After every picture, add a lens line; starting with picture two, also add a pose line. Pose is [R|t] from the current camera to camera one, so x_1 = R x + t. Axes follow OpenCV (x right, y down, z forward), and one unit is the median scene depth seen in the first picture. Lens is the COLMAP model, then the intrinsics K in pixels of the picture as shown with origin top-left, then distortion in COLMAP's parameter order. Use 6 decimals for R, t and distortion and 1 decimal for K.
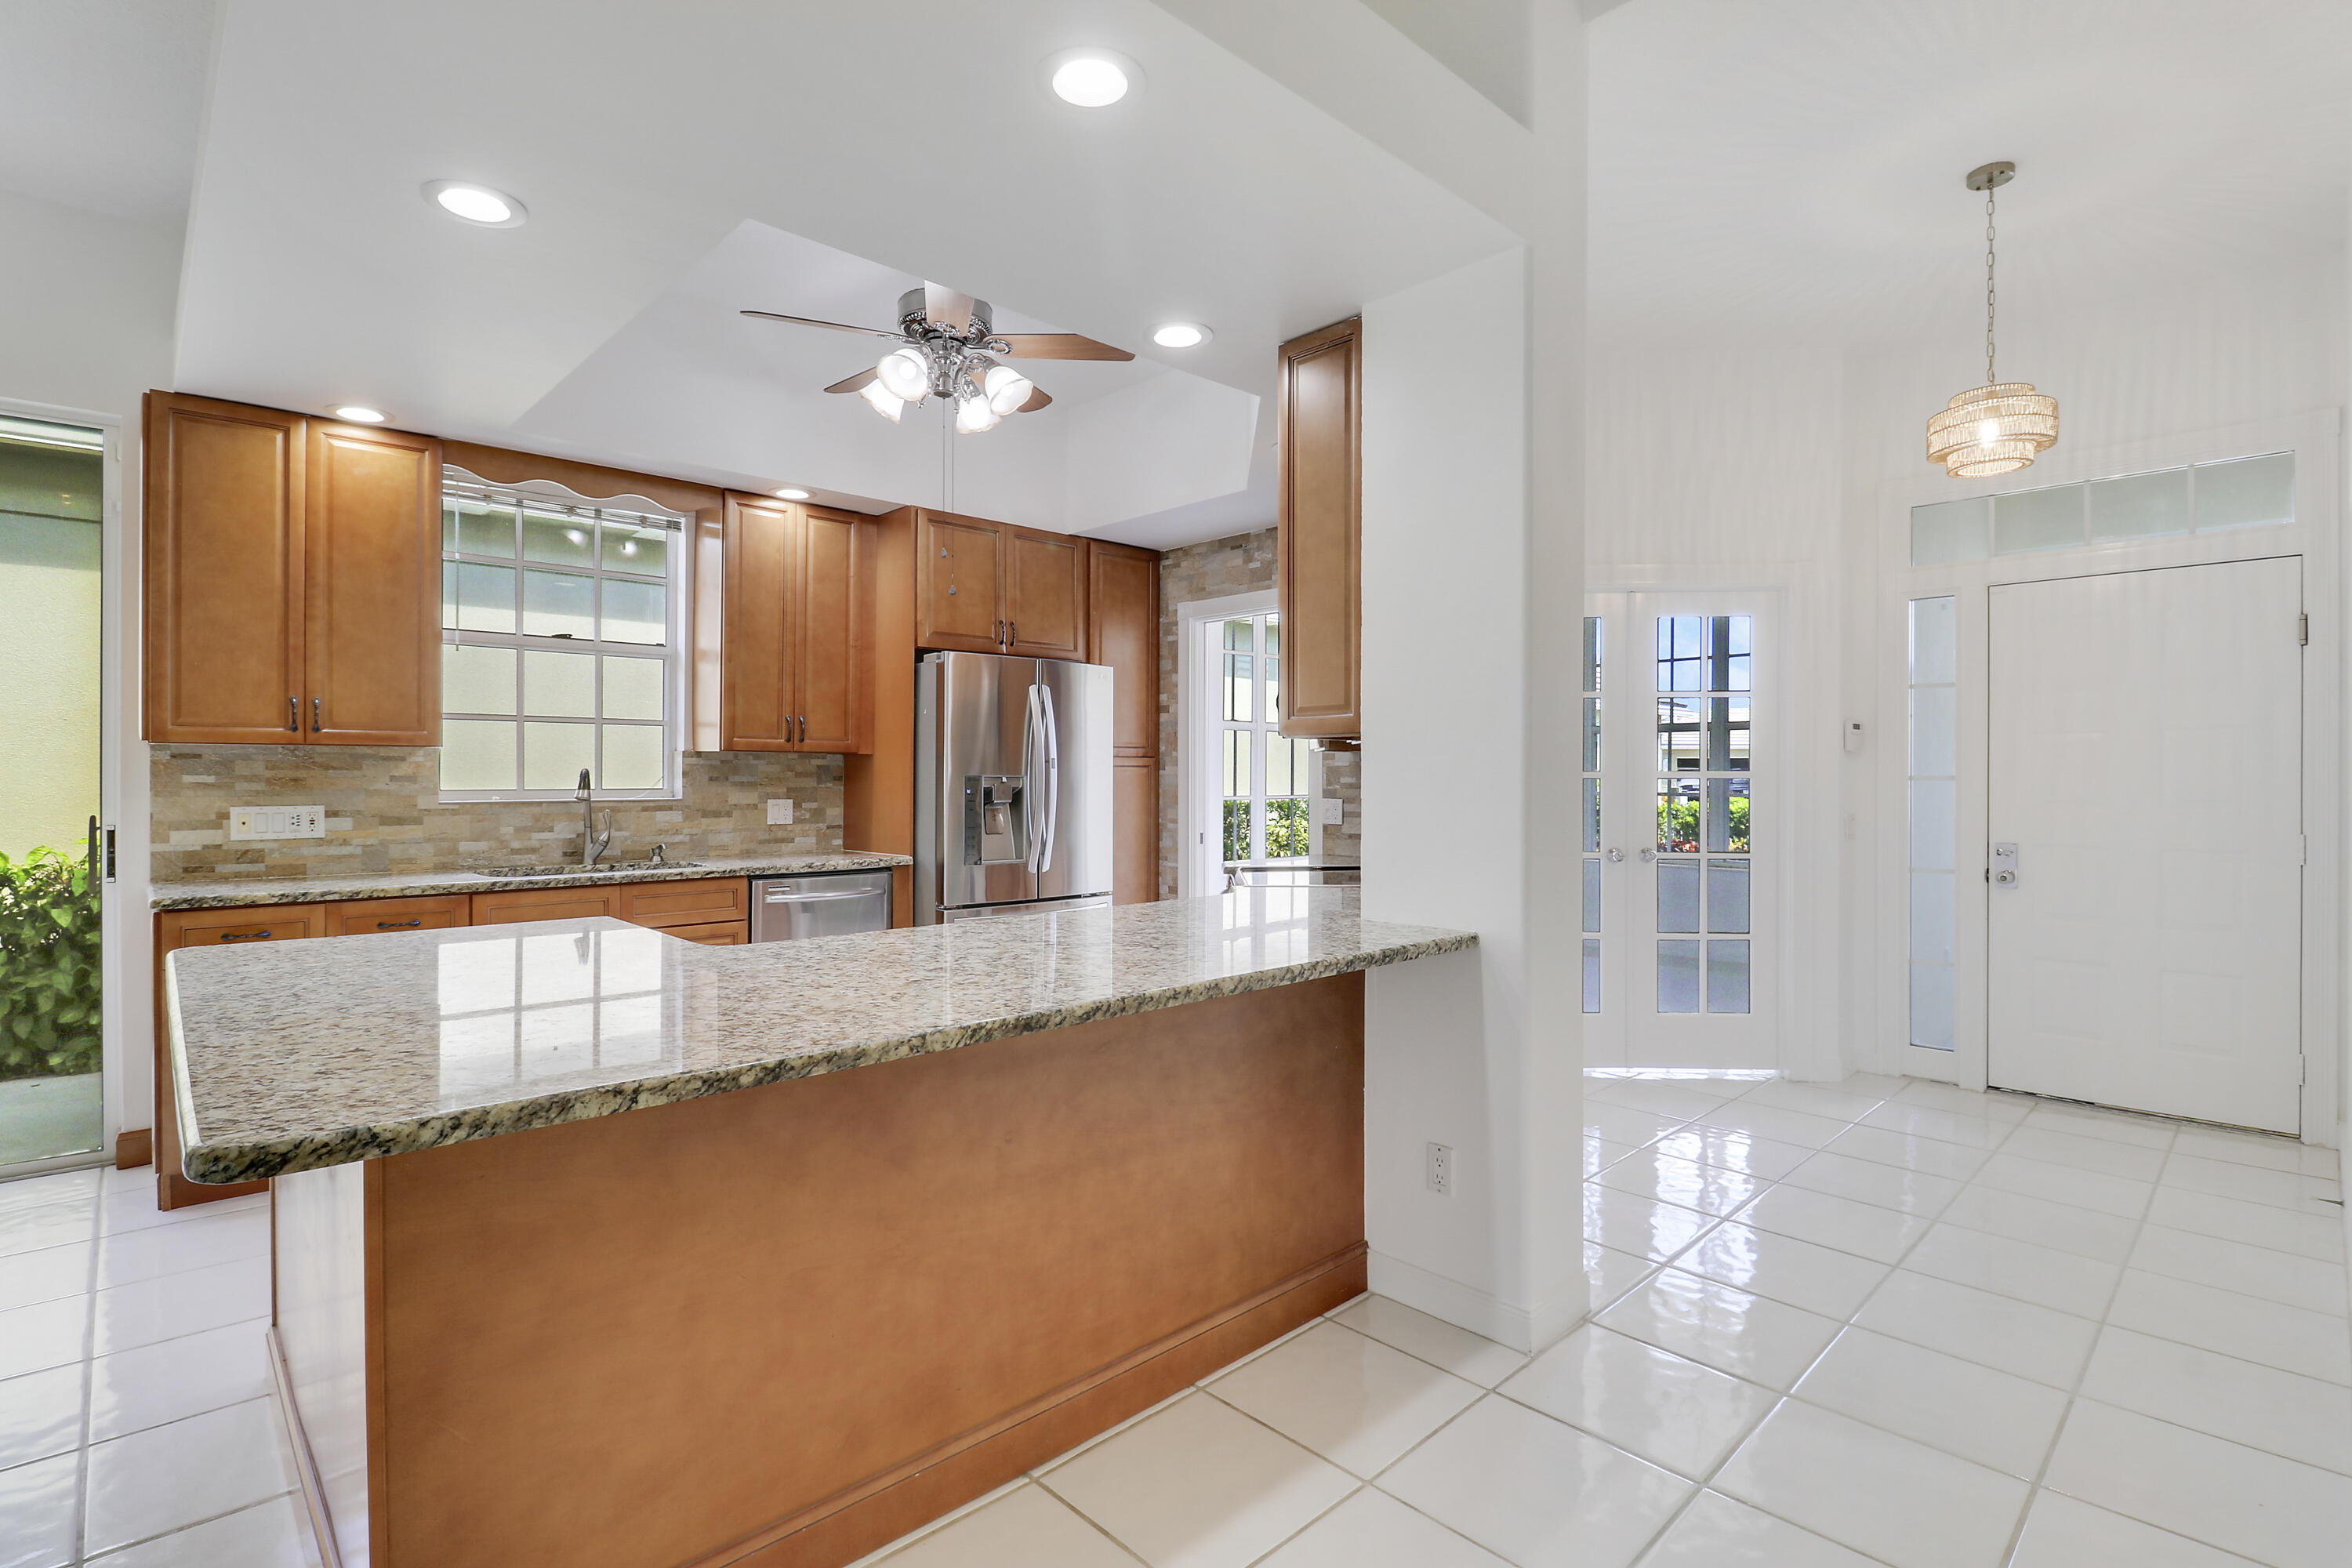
lens RADIAL K [[1126.7, 0, 1137.2], [0, 1126.7, 778.9], [0, 0, 1]] dist [-0.007032, -0.006413]
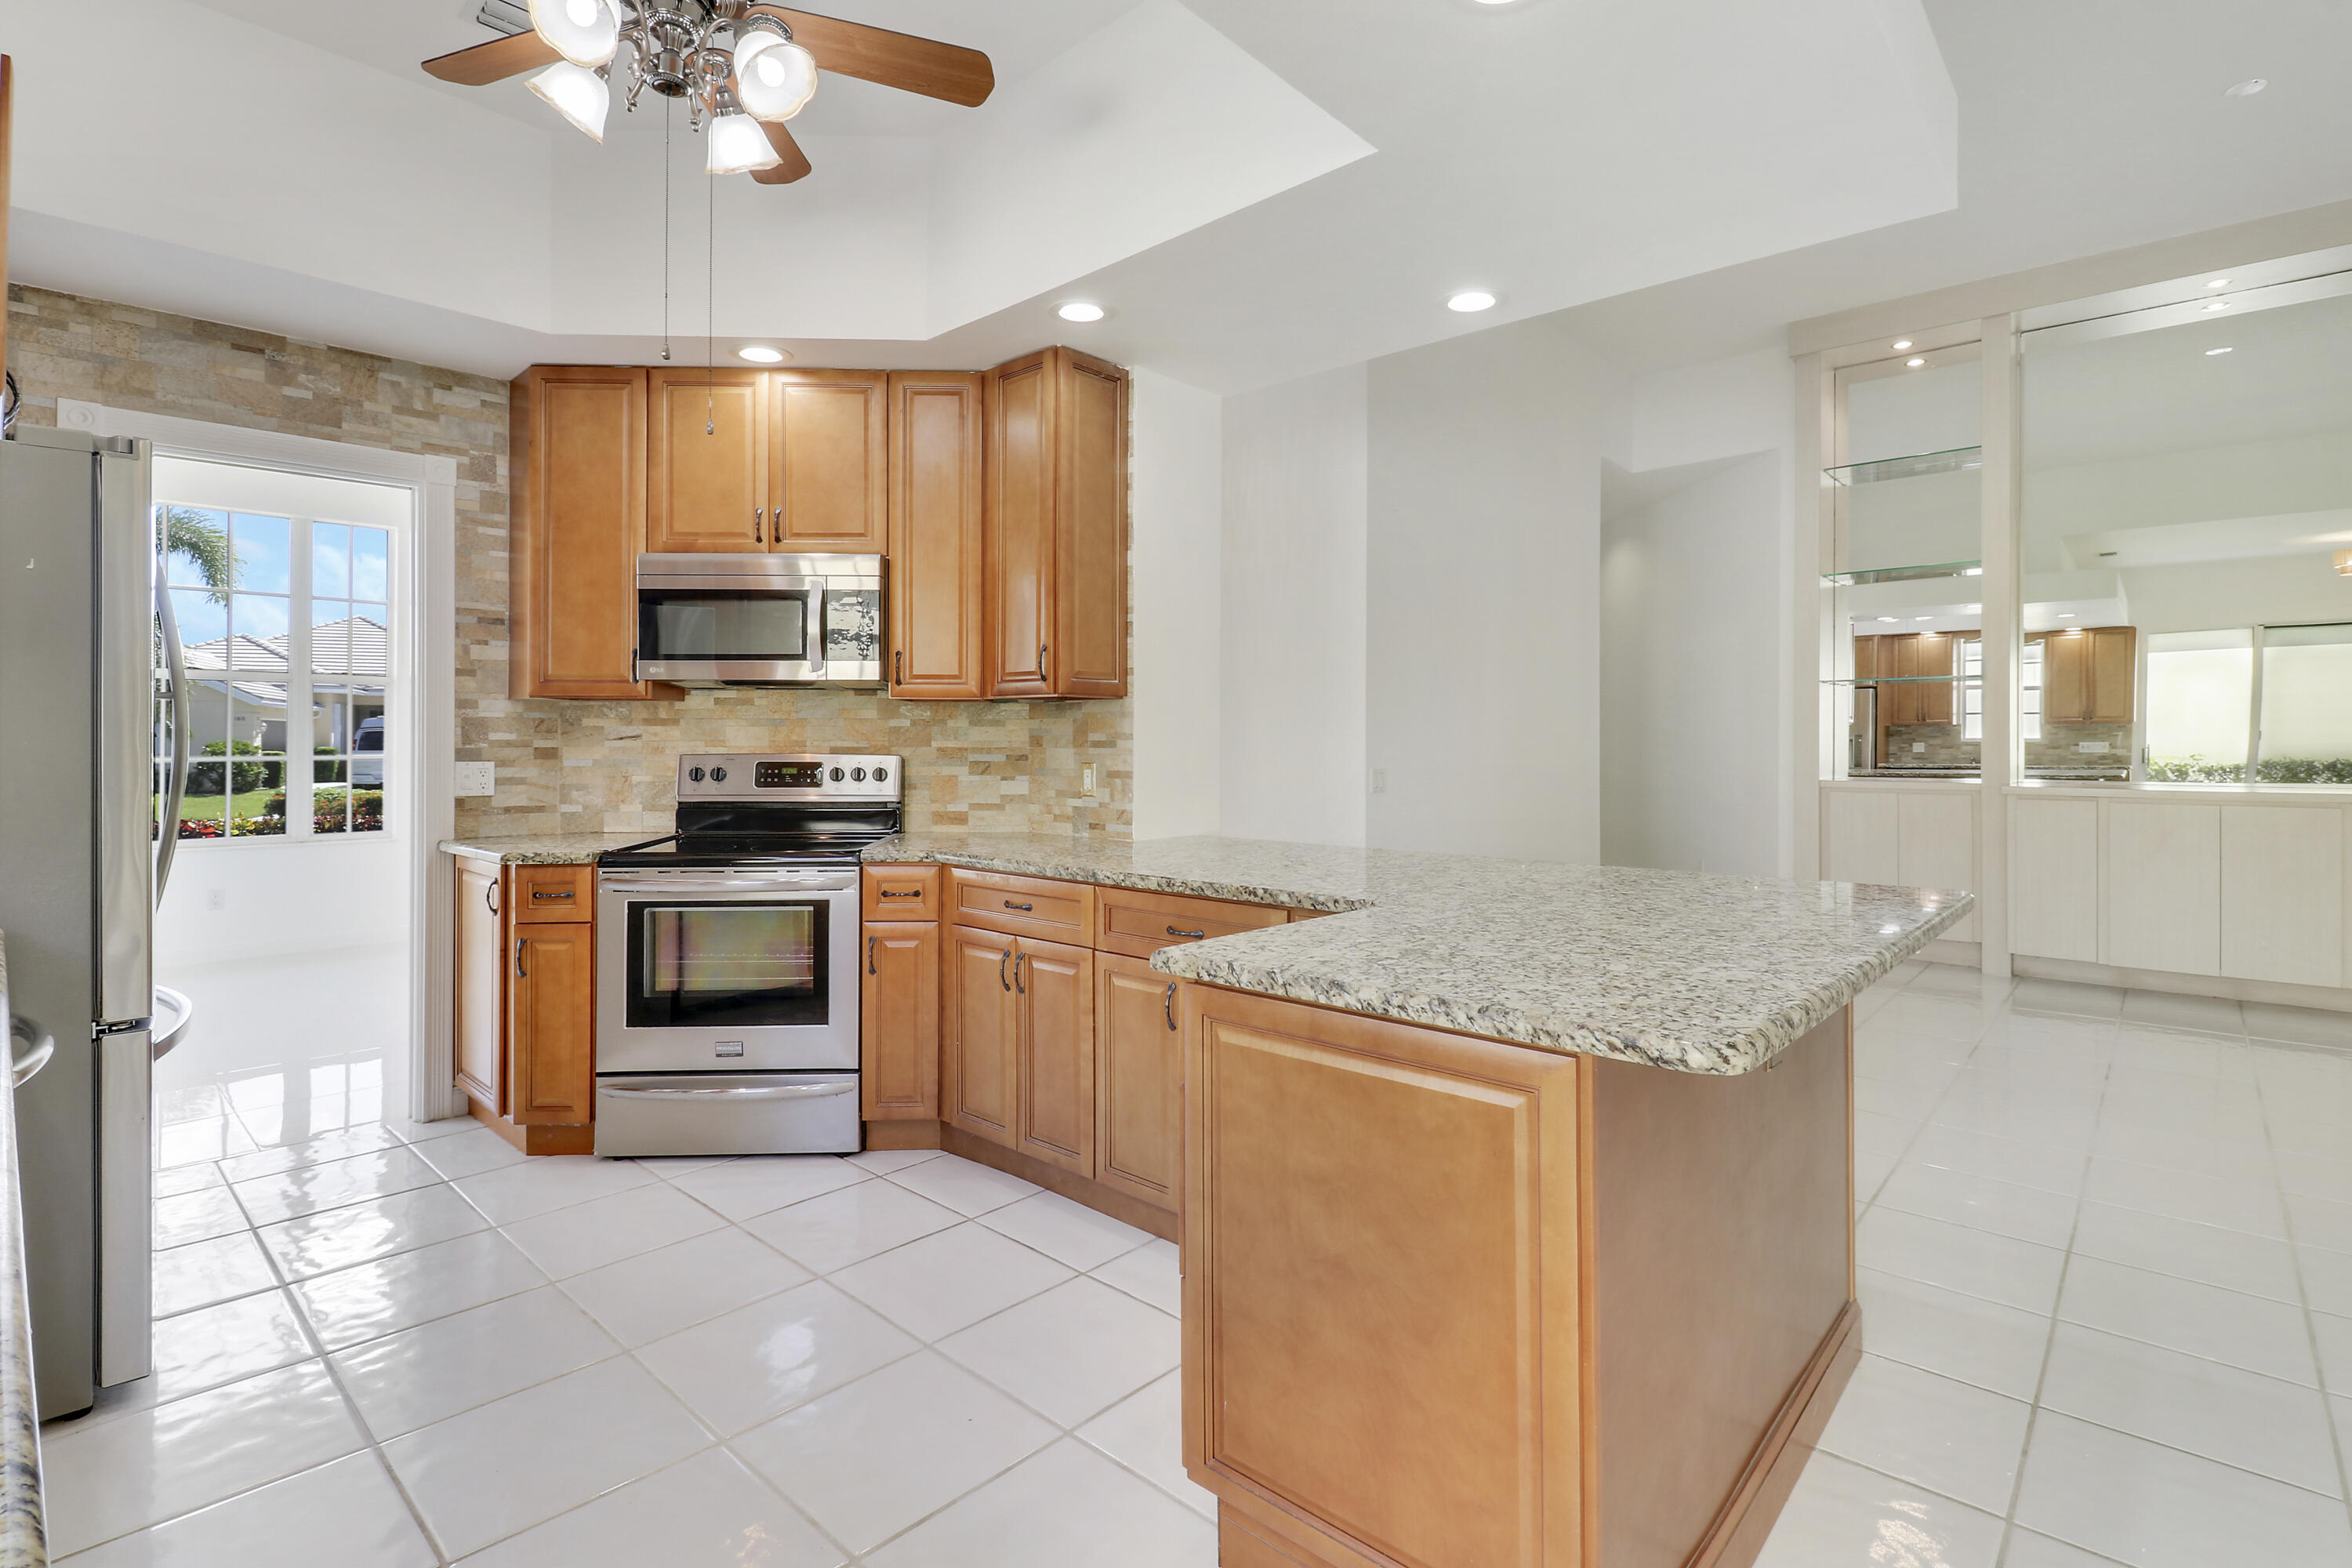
lens RADIAL K [[1127.4, 0, 1156.5], [0, 1127.4, 740.0], [0, 0, 1]] dist [0.000319, -0.007056]
pose [[-0.045121, 0.001493, 0.998980, -0.625648], [0.002103, 0.999997, -0.001399, 0.006179], [-0.998979, 0.002038, -0.045124, 0.632742]]
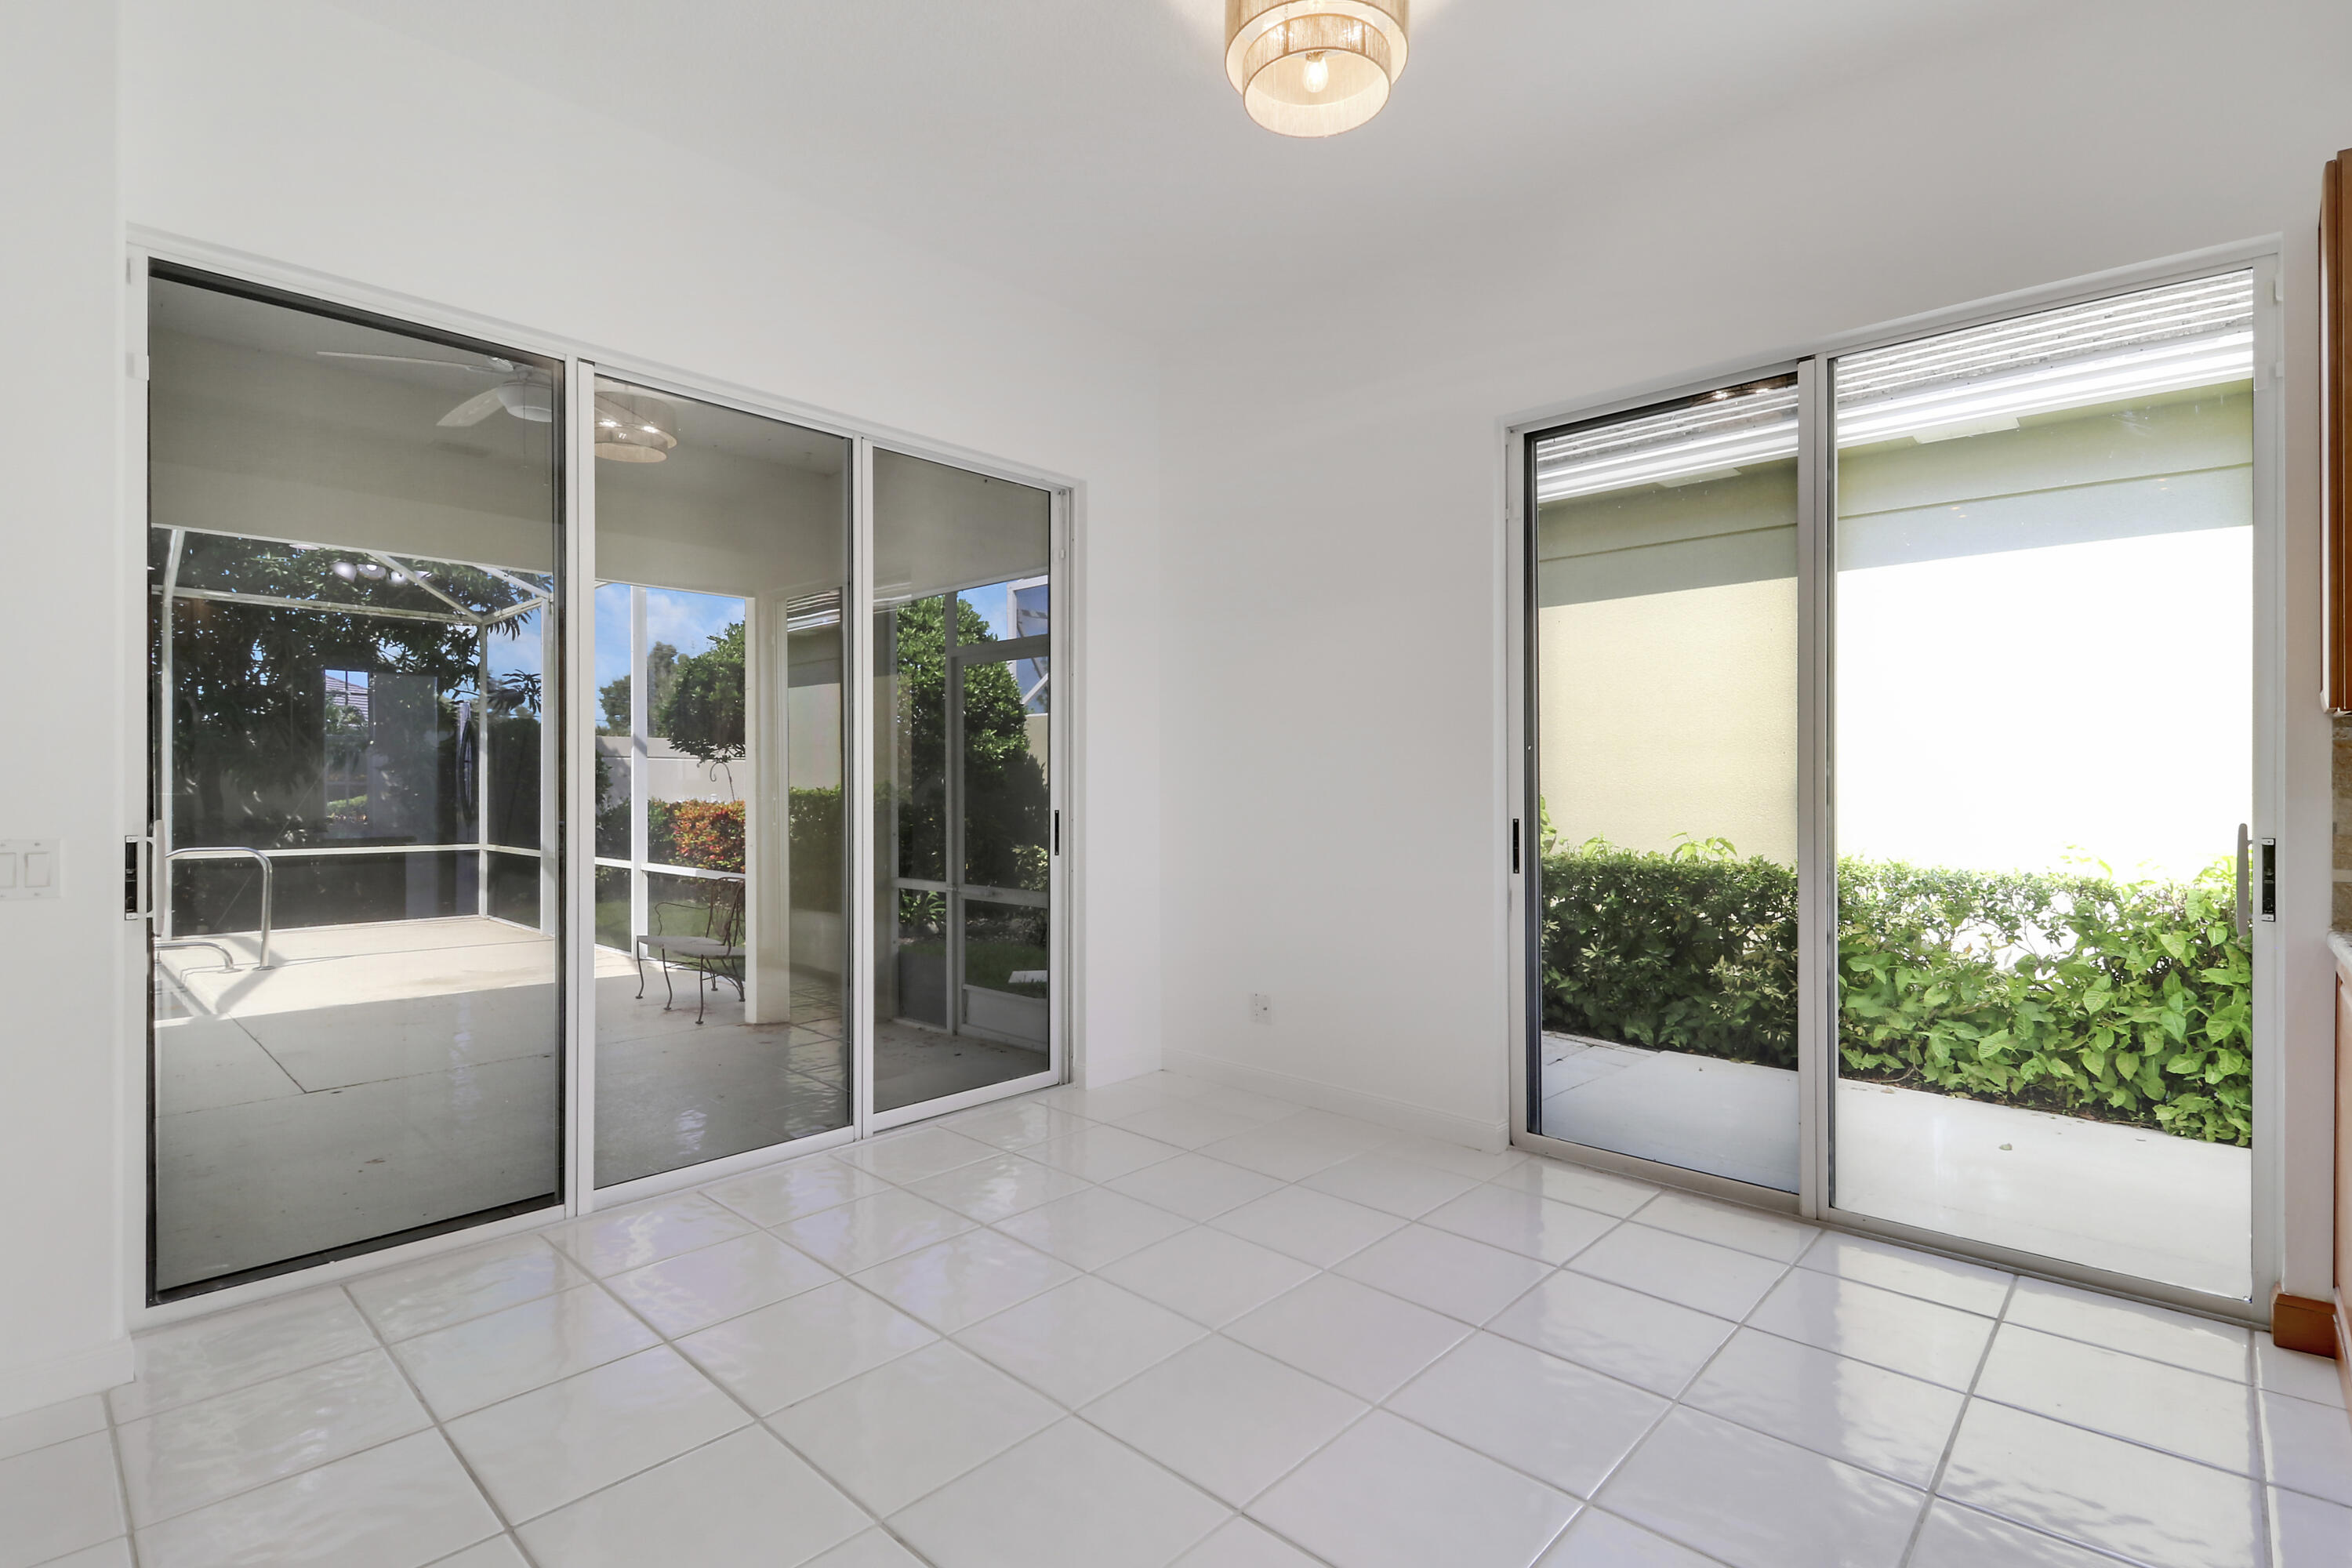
lens RADIAL K [[1127.4, 0, 1192.3], [0, 1127.4, 755.4], [0, 0, 1]] dist [0.000319, -0.007056]
pose [[0.104074, -0.021352, -0.994340, -0.221413], [-0.011299, 0.999680, -0.022649, 0.010305], [0.994505, 0.013592, 0.103799, 0.196212]]
